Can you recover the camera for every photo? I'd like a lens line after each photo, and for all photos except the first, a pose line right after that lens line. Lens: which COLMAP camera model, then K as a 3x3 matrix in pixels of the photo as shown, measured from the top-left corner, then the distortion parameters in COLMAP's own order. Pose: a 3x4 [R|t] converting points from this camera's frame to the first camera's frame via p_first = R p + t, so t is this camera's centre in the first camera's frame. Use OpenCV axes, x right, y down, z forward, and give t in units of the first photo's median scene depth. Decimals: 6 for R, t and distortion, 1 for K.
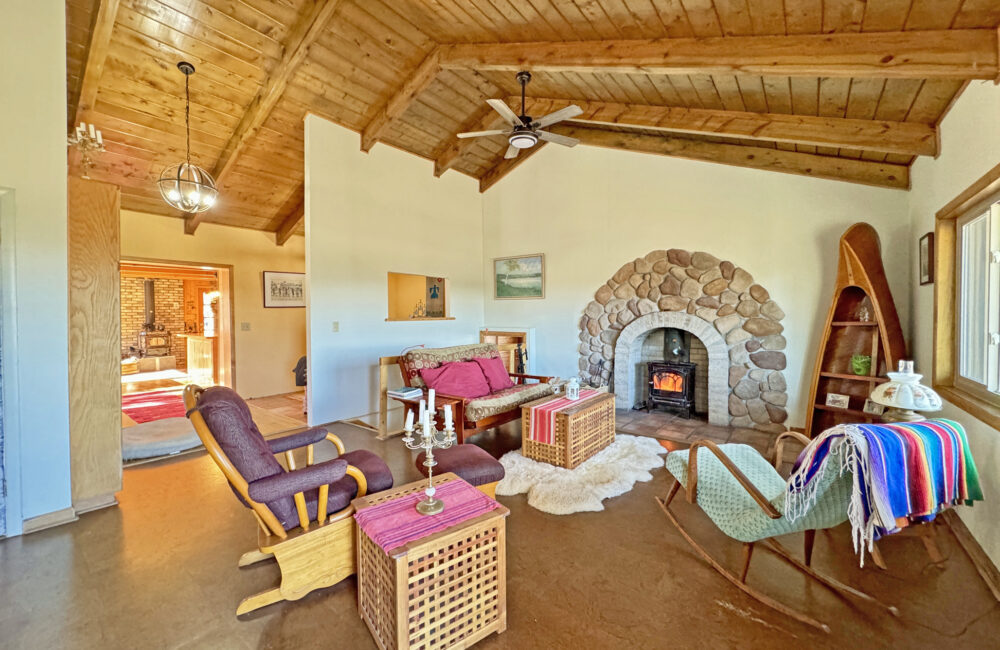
lens RADIAL K [[399.7, 0, 502.3], [0, 399.7, 321.8], [0, 0, 1]] dist [-0.003068, 0.000340]
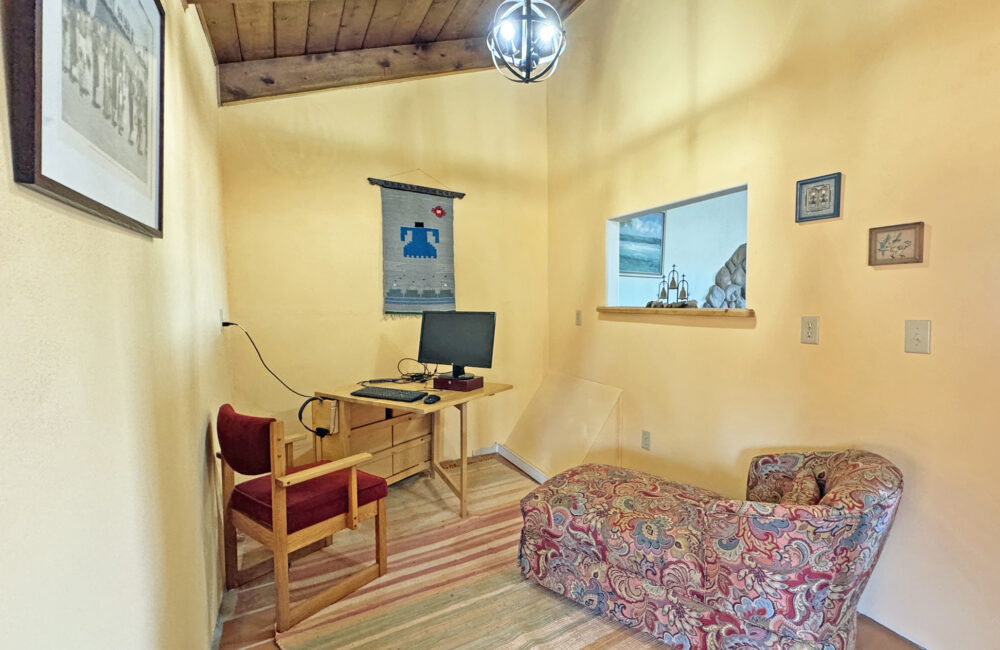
lens RADIAL K [[452.3, 0, 498.9], [0, 452.3, 333.1], [0, 0, 1]] dist [0.001673, 0.000335]
pose [[0.353373, -0.046696, 0.934316, -0.480404], [0.011097, 0.998892, 0.045726, -0.001132], [-0.935417, -0.005790, 0.353500, 0.673734]]
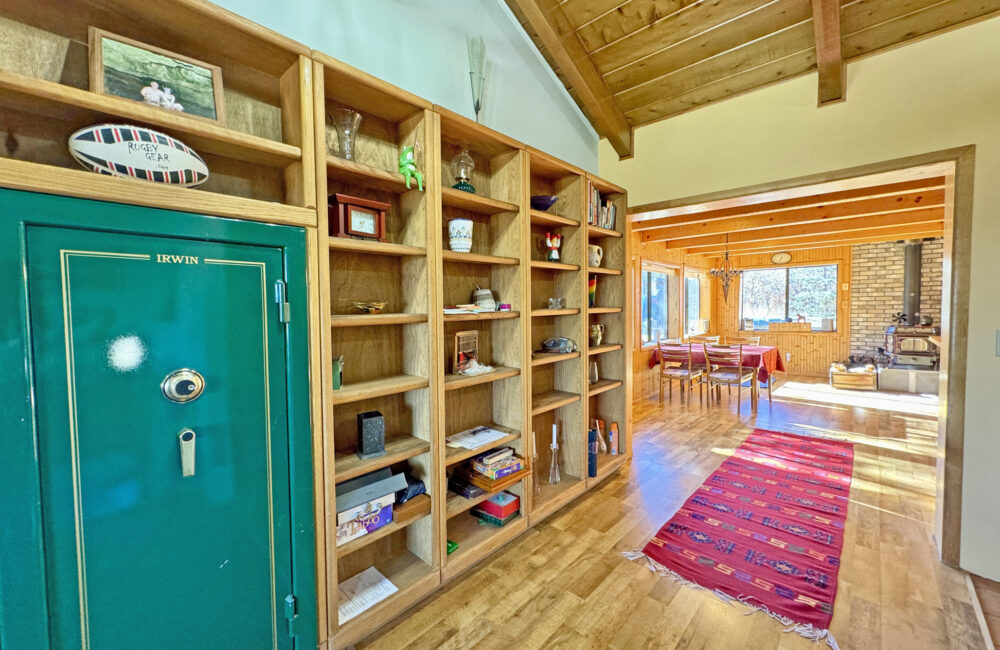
lens RADIAL K [[399.7, 0, 497.6], [0, 399.7, 321.4], [0, 0, 1]] dist [-0.003068, 0.000340]
pose [[-0.095149, 0.048899, -0.994261, -0.209418], [-0.005222, 0.998755, 0.049619, -0.011734], [0.995449, 0.009914, -0.094776, 0.431626]]
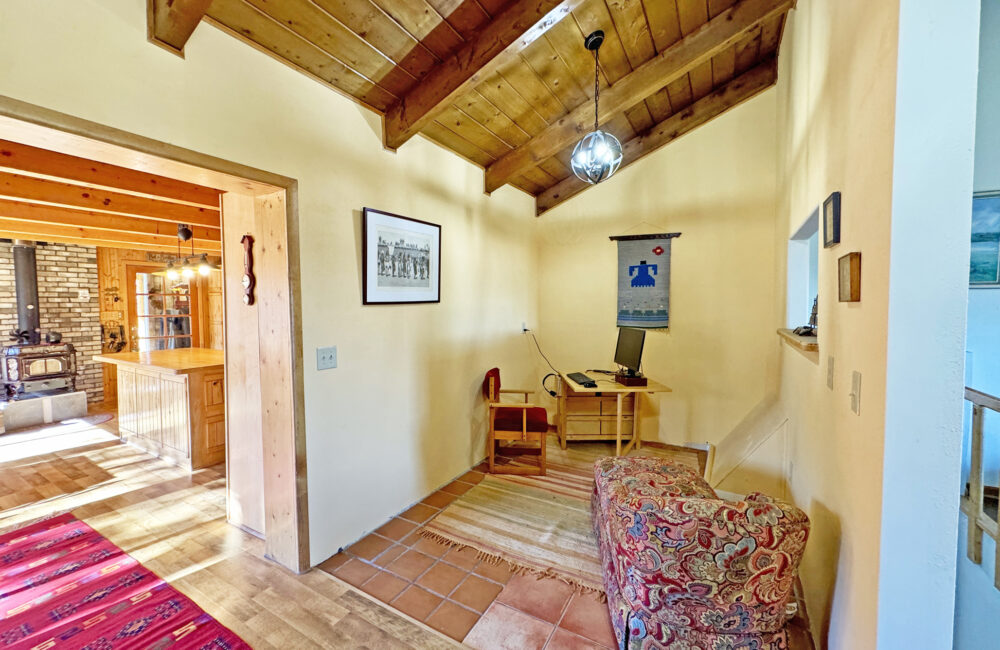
lens RADIAL K [[399.7, 0, 501.8], [0, 399.7, 321.8], [0, 0, 1]] dist [-0.003068, 0.000340]
pose [[0.990063, -0.002219, 0.140610, -0.359759], [-0.001055, 0.999730, 0.023210, -0.019616], [-0.140623, -0.023127, 0.989793, 0.416328]]
